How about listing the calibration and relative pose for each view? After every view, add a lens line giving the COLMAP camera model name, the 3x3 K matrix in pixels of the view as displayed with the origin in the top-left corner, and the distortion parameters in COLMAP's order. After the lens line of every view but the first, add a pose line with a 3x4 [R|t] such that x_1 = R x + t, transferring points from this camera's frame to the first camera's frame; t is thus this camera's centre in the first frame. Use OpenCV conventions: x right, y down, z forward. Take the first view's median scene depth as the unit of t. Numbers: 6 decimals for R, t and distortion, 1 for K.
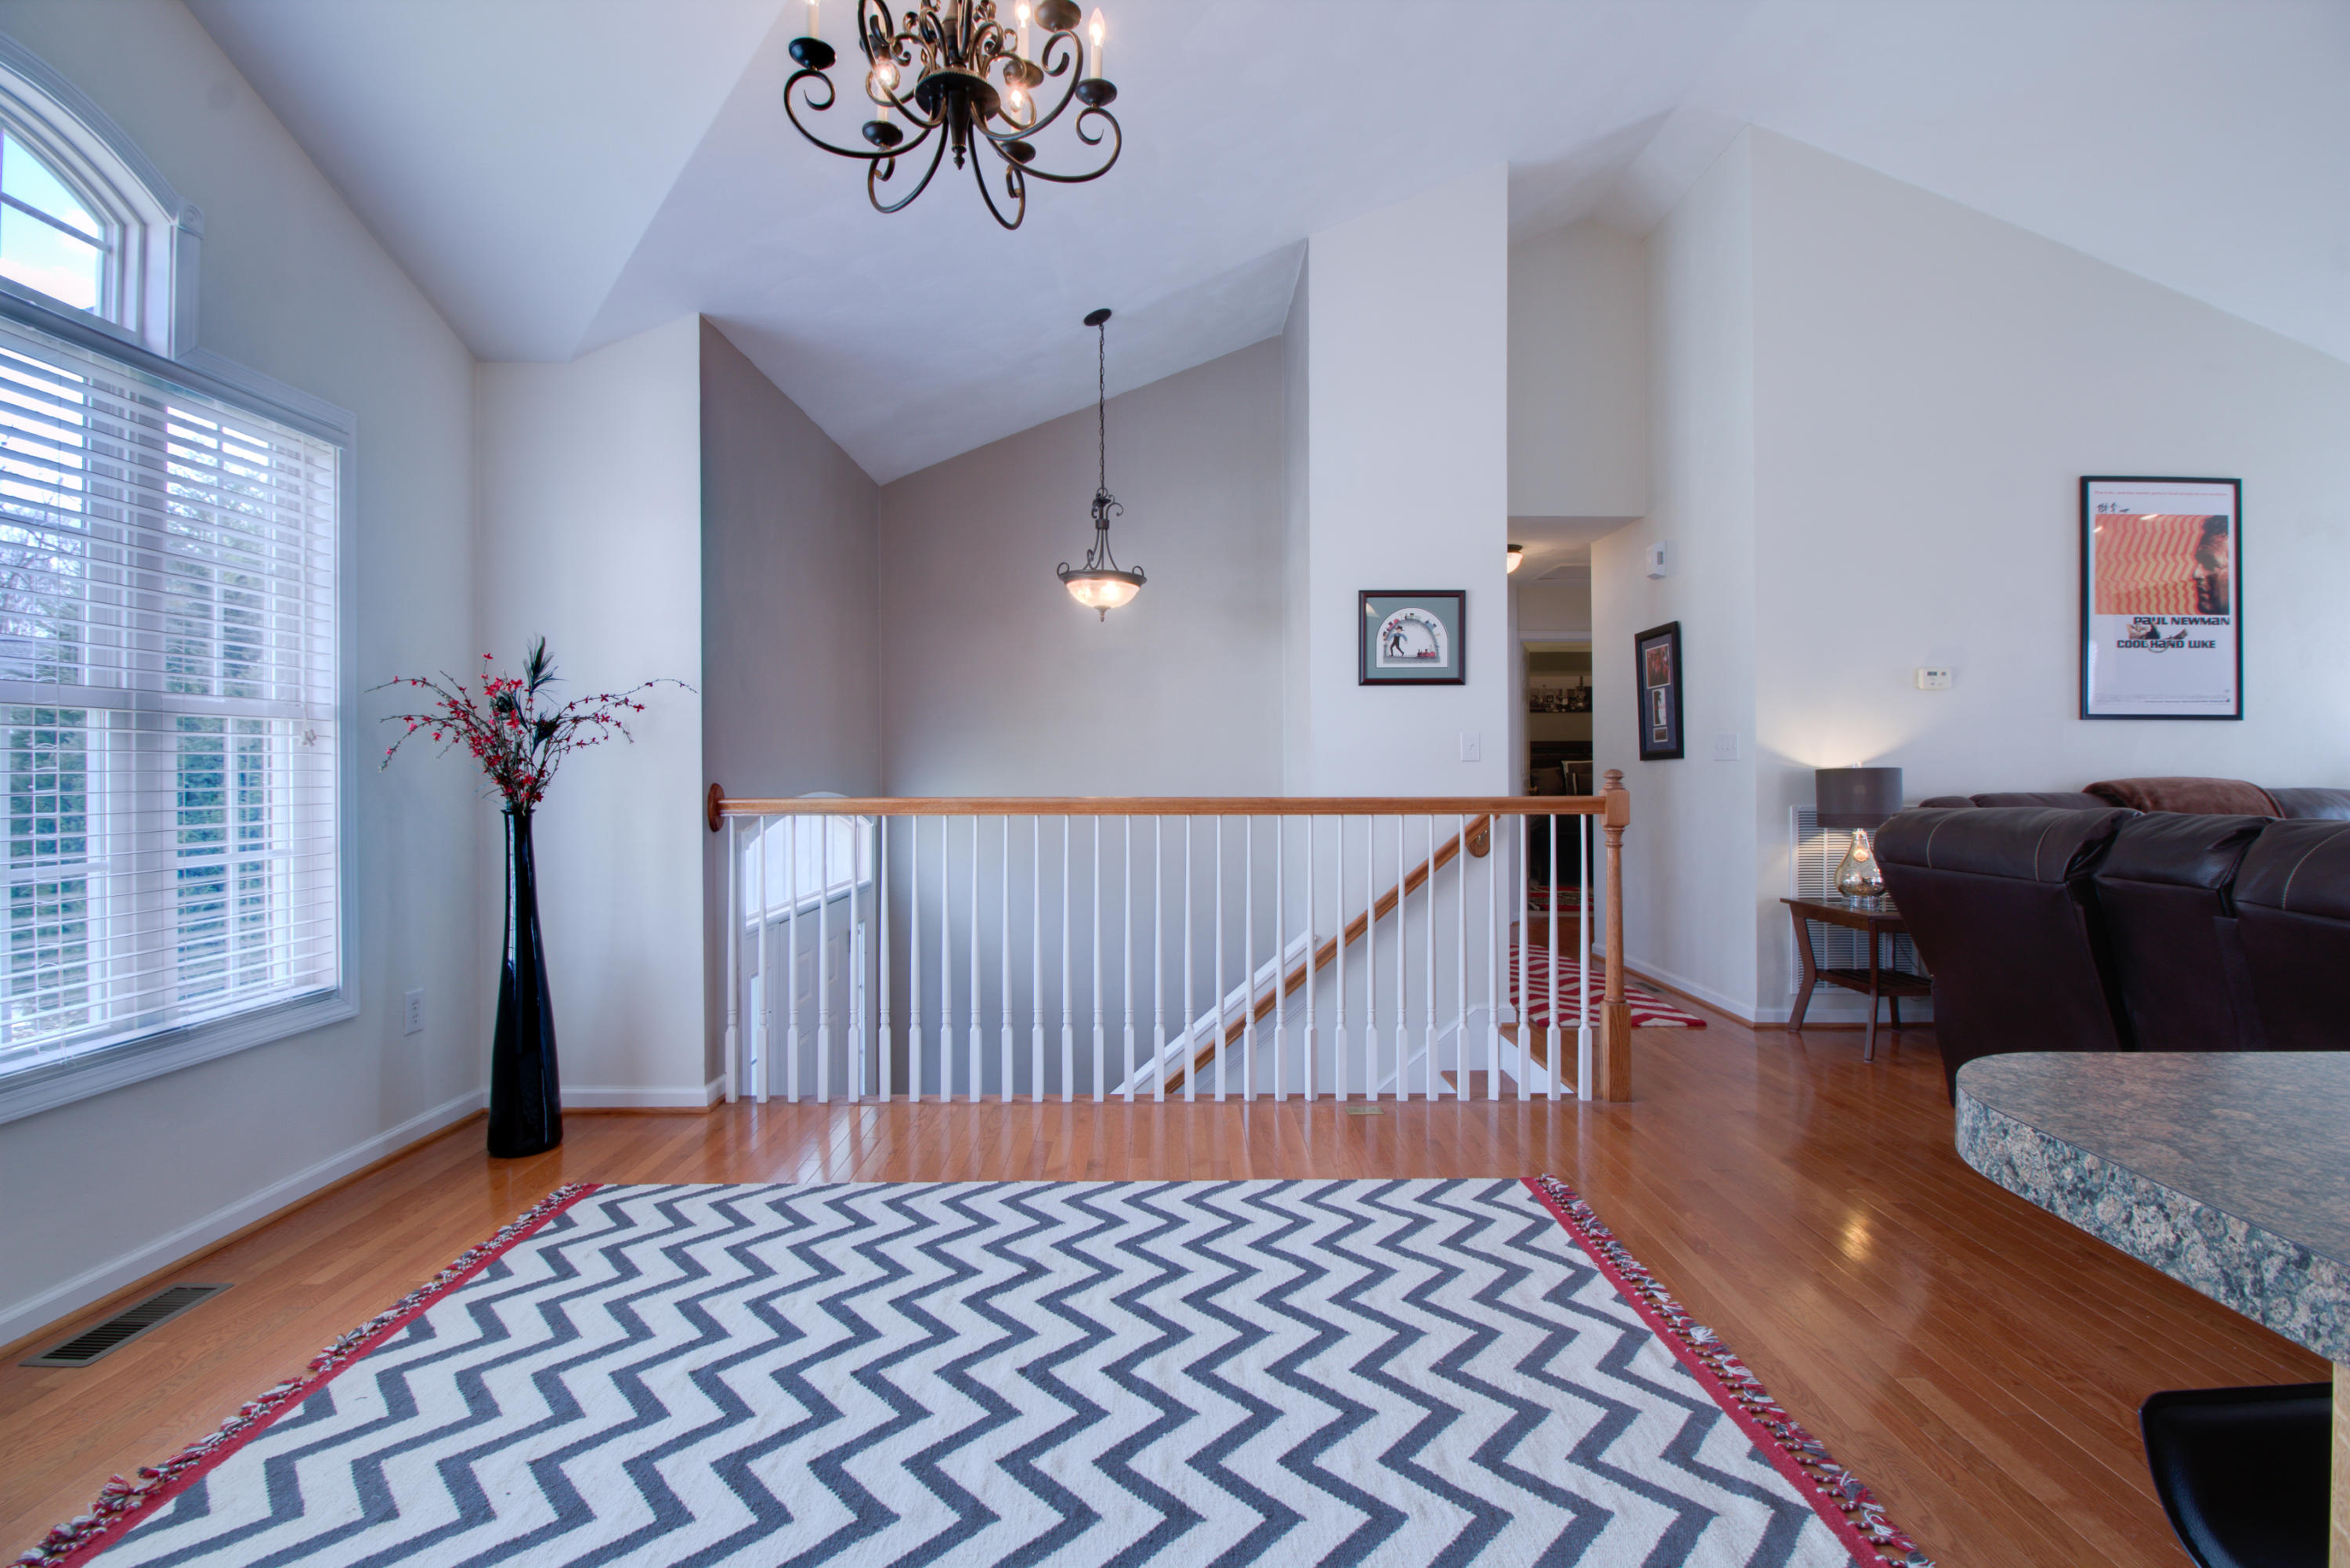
lens RADIAL K [[1074.6, 0, 1175.1], [0, 1074.6, 766.2], [0, 0, 1]] dist [-0.000103, -0.012740]
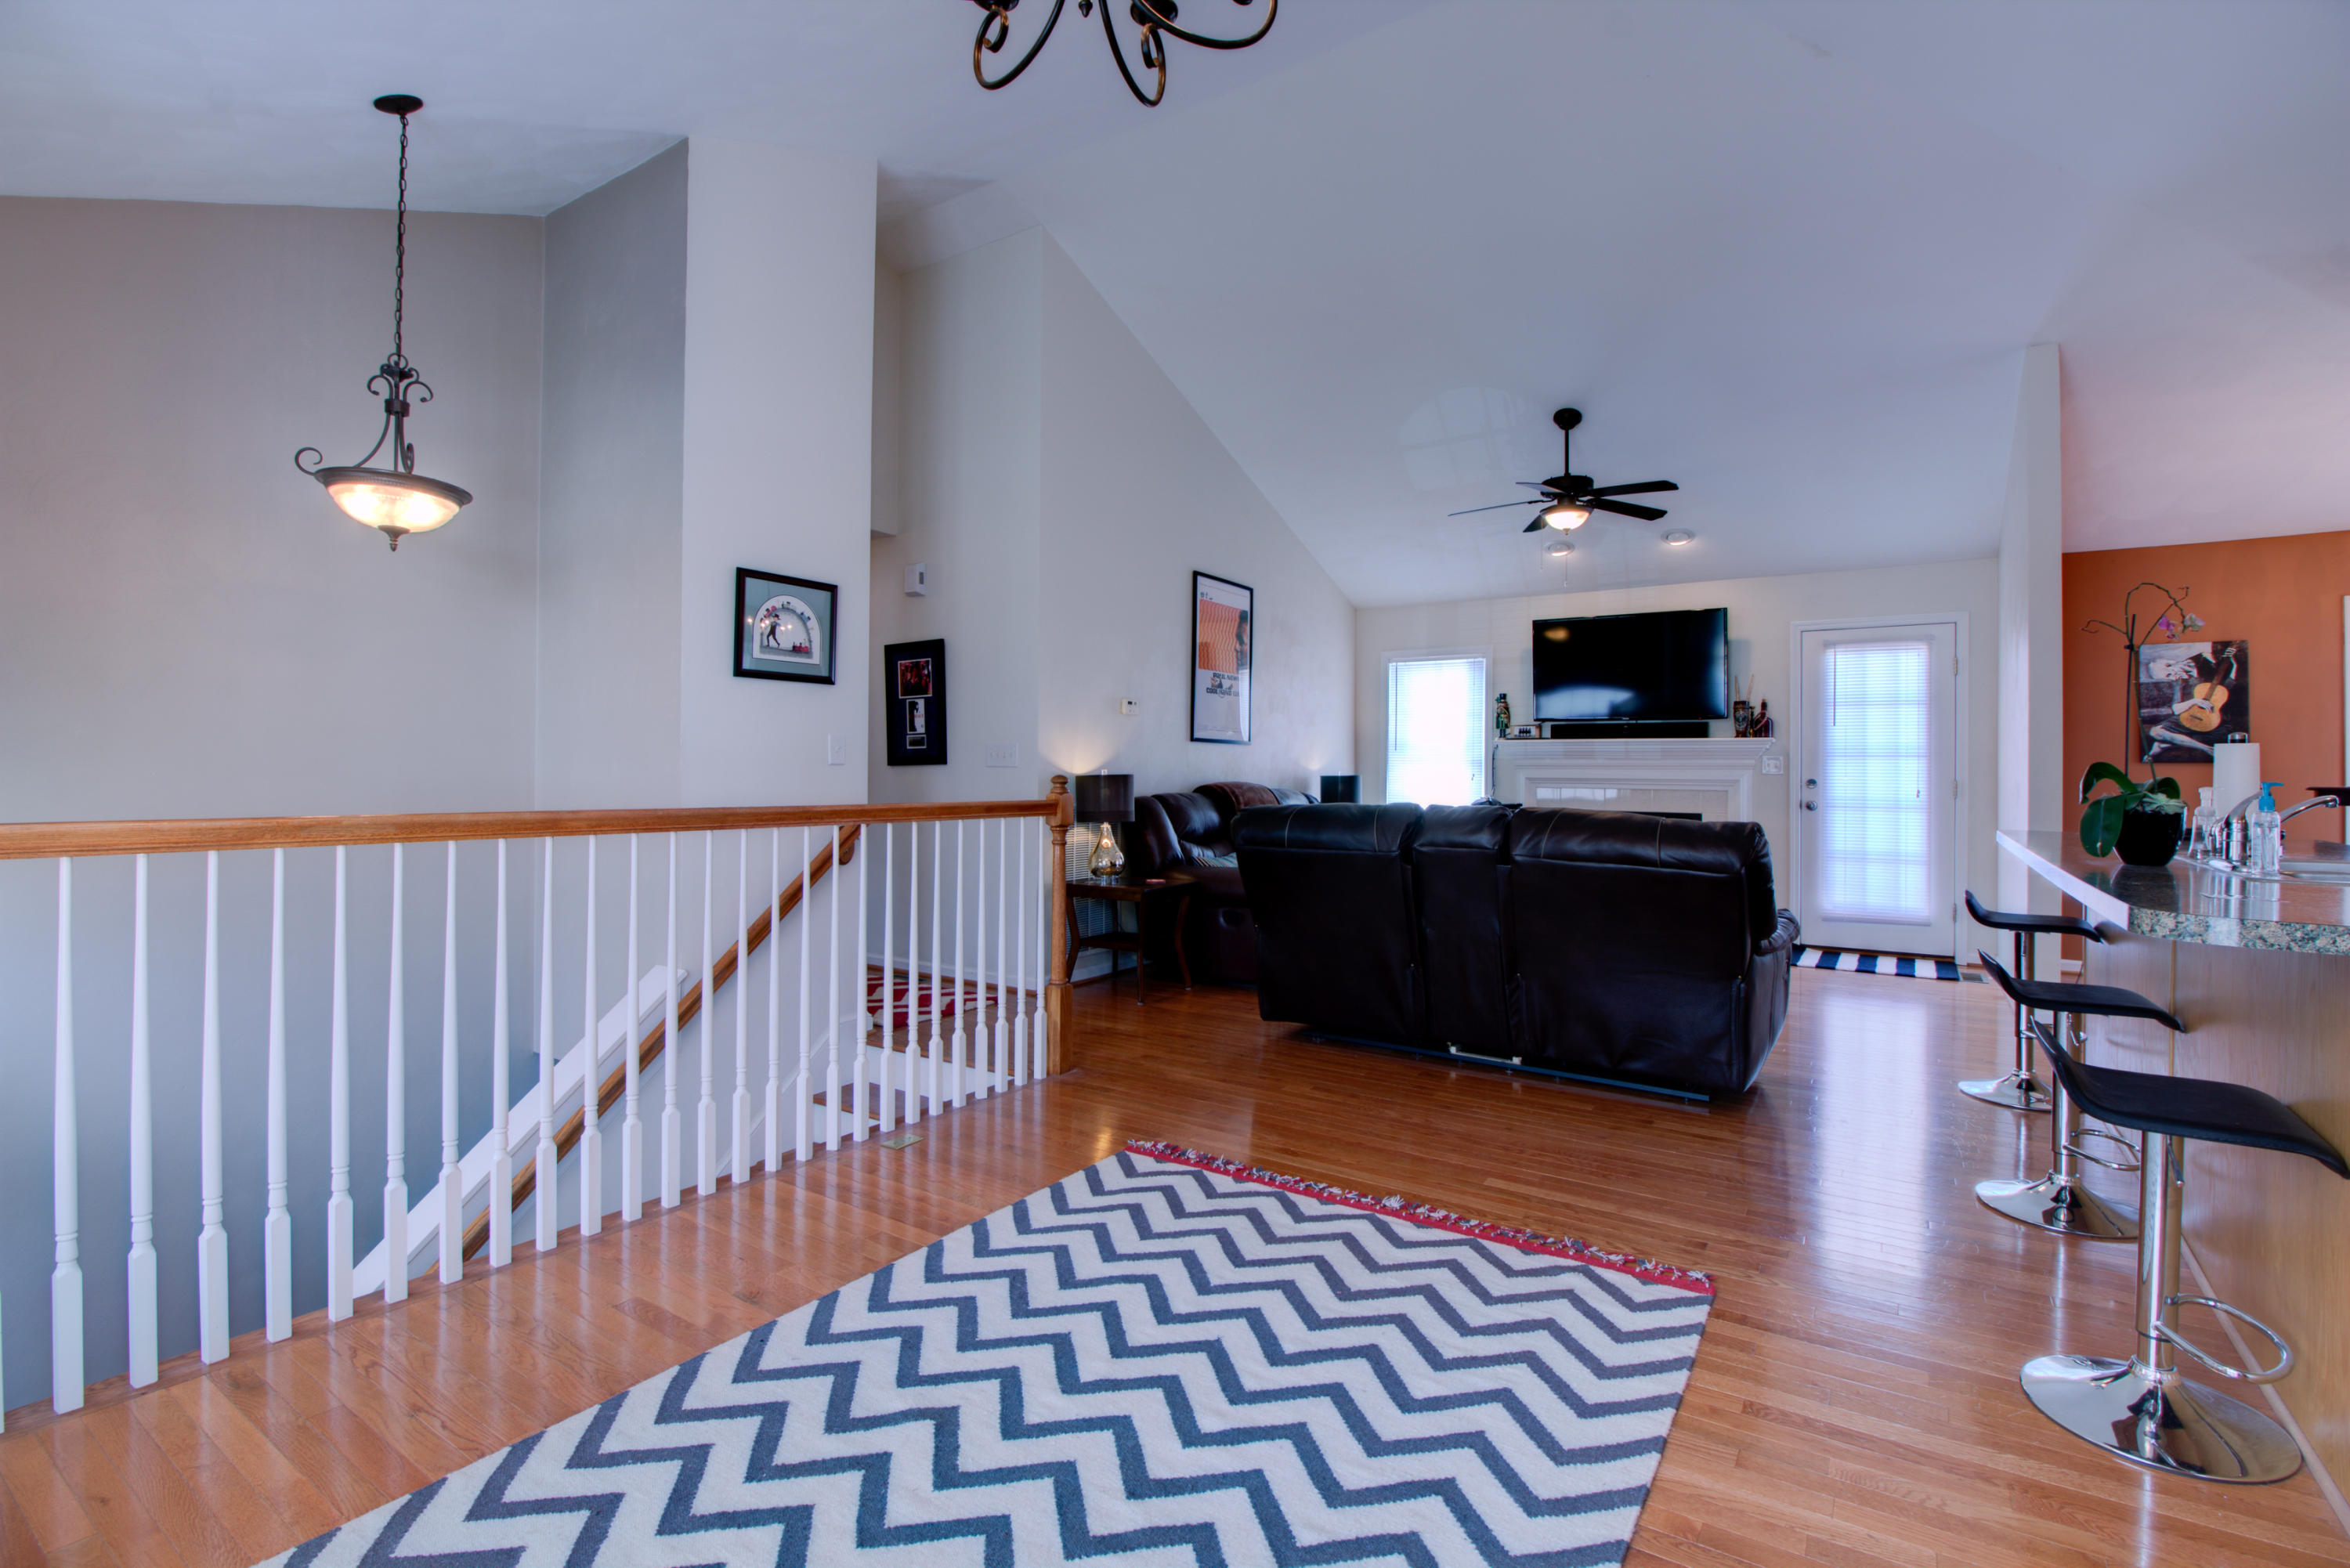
lens RADIAL K [[1074.6, 0, 1175.1], [0, 1074.6, 766.2], [0, 0, 1]] dist [-0.000103, -0.012740]
pose [[0.558597, 0.012937, 0.829339, -0.358614], [-0.011824, 0.999901, -0.007634, 0.000489], [-0.829355, -0.005542, 0.558694, 0.221640]]
